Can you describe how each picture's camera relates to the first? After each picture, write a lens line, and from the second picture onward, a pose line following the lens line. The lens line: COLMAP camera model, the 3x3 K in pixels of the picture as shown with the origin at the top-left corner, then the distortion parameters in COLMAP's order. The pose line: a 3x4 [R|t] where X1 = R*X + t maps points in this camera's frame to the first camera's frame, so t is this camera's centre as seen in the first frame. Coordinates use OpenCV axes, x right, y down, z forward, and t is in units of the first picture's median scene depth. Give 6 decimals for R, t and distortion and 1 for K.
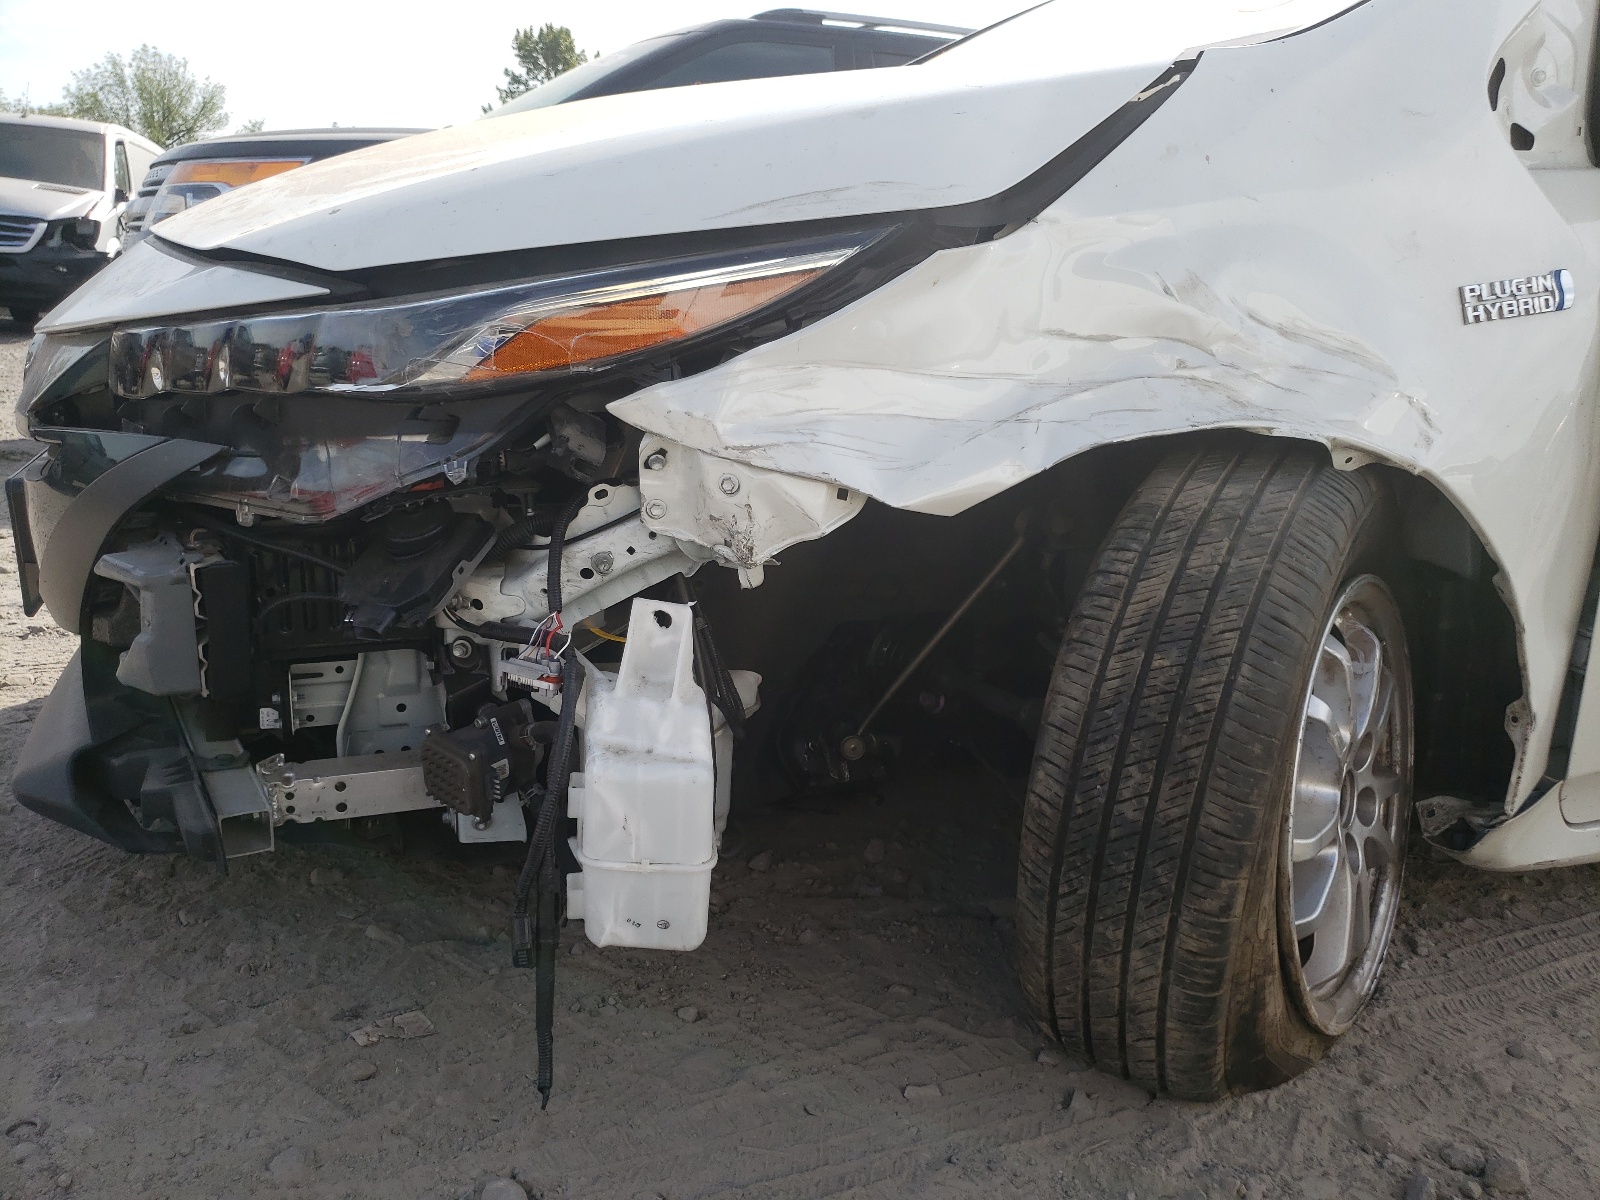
lens RADIAL K [[1303.0, 0, 800.0], [0, 1303.0, 600.0], [0, 0, 1]] dist [0.037491, -0.004117]
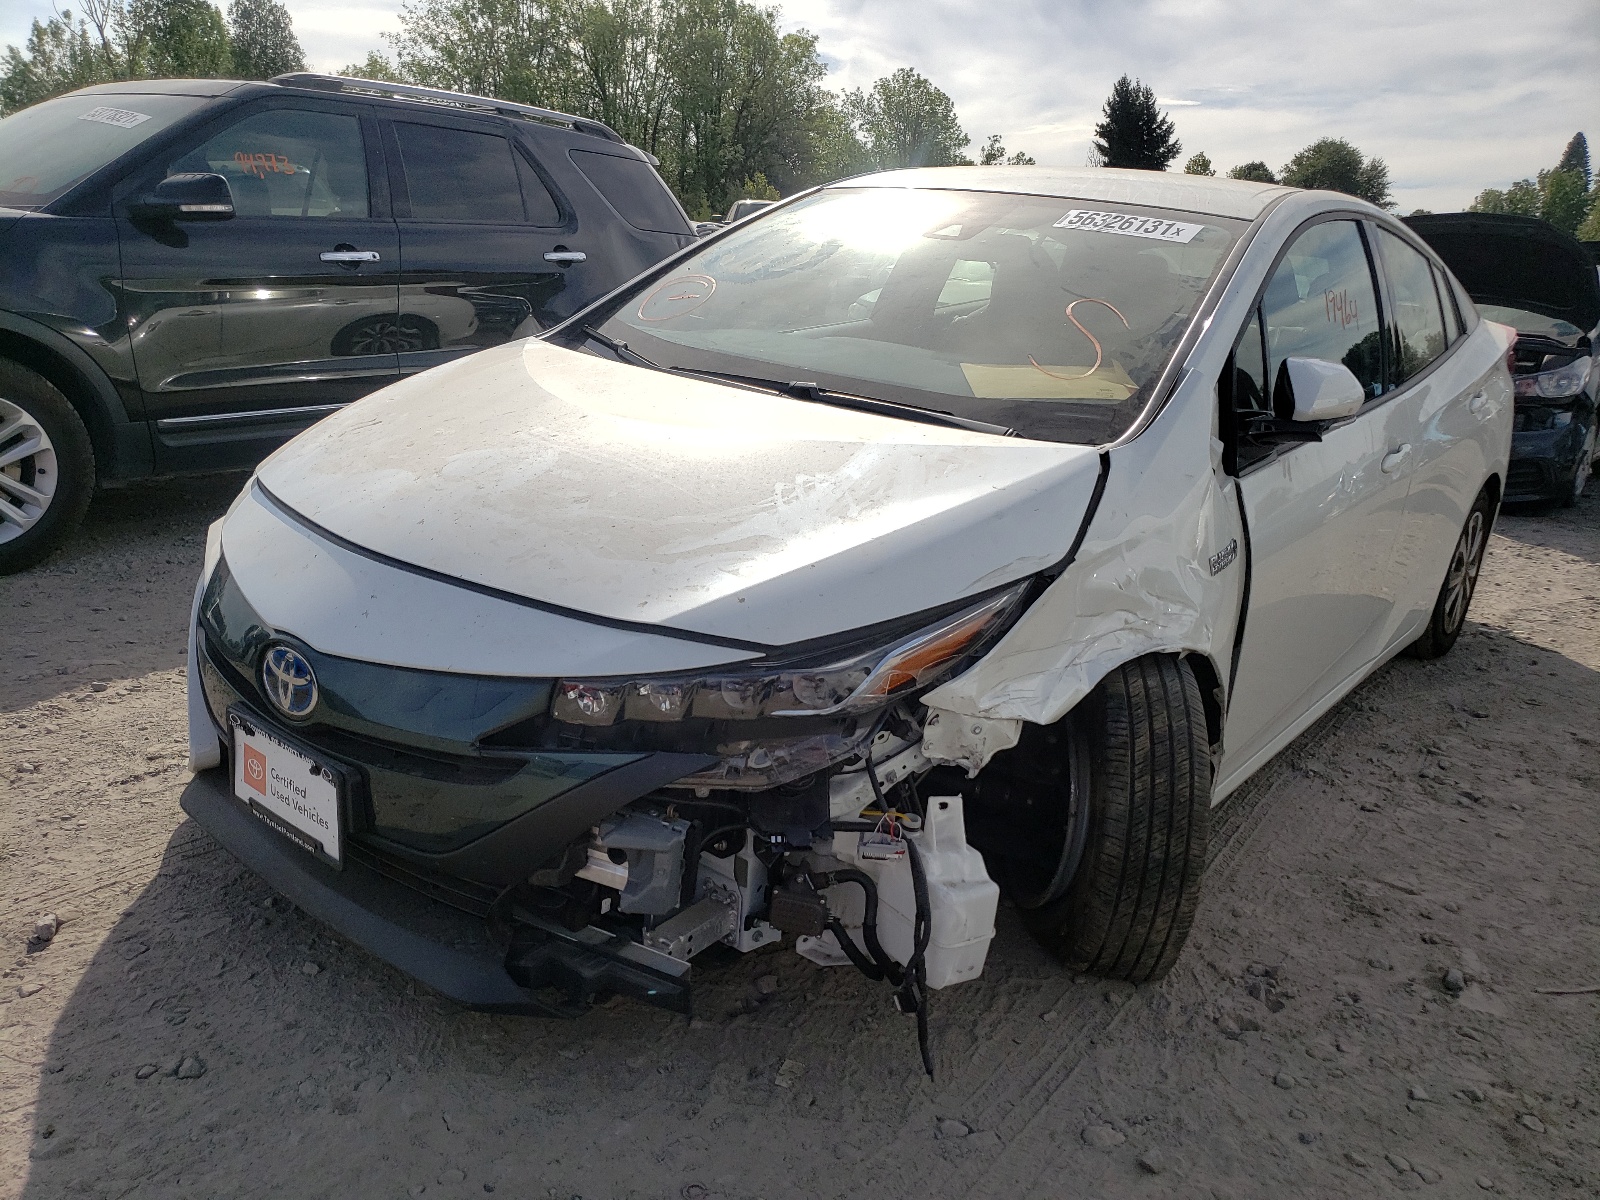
lens RADIAL K [[1303.0, 0, 800.0], [0, 1303.0, 600.0], [0, 0, 1]] dist [0.037491, -0.004117]
pose [[0.839747, -0.128069, 0.527659, -1.238705], [0.089742, 0.991157, 0.097745, -0.481420], [-0.535511, -0.034728, 0.843814, -0.427075]]
